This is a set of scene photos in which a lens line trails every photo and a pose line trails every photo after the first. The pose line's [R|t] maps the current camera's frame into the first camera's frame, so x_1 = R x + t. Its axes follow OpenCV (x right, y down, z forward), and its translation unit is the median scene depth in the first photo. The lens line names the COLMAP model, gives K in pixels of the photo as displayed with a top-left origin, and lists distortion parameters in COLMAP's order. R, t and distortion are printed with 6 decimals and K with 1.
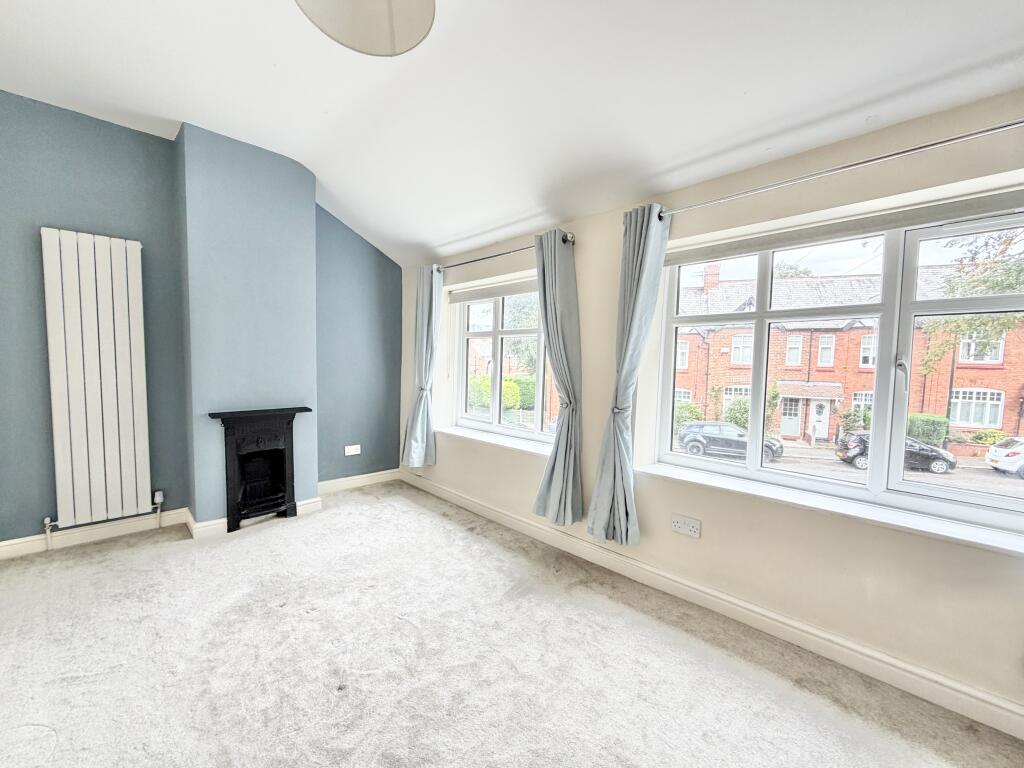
lens RADIAL K [[413.6, 0, 507.2], [0, 413.6, 384.4], [0, 0, 1]] dist [-0.000874, 0.000314]
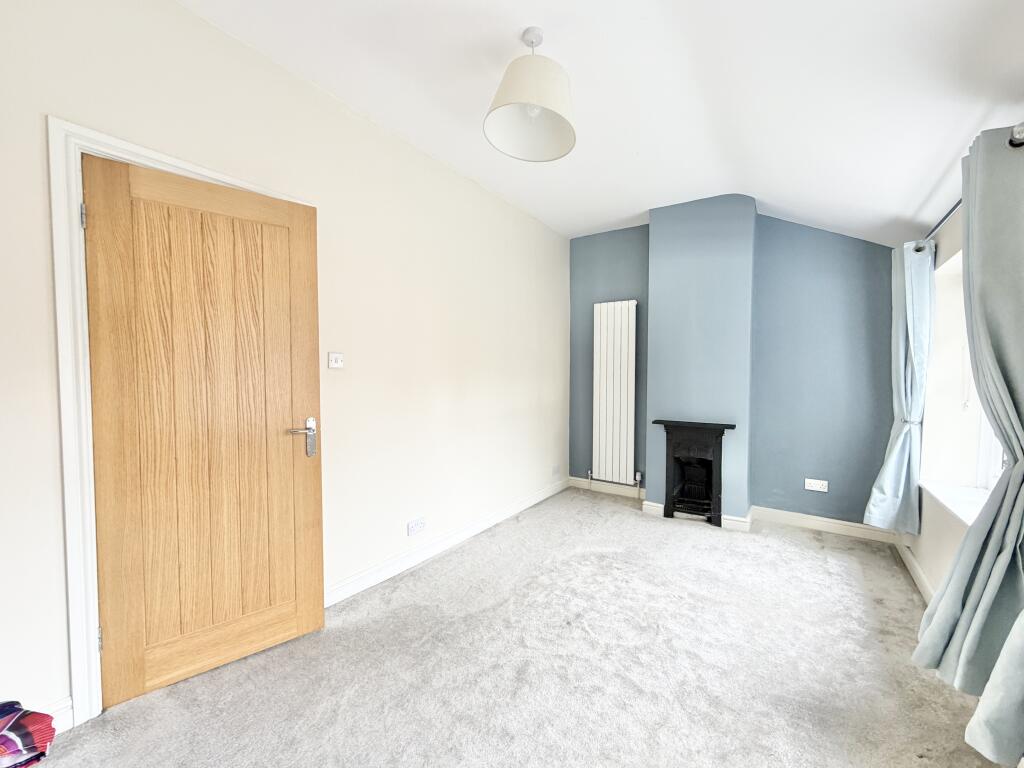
lens RADIAL K [[413.6, 0, 514.5], [0, 413.6, 386.4], [0, 0, 1]] dist [-0.000874, 0.000314]
pose [[0.219284, 0.013128, -0.975573, 0.434810], [-0.065753, 0.997835, -0.001353, -0.003829], [0.973443, 0.064444, 0.219673, 0.256326]]
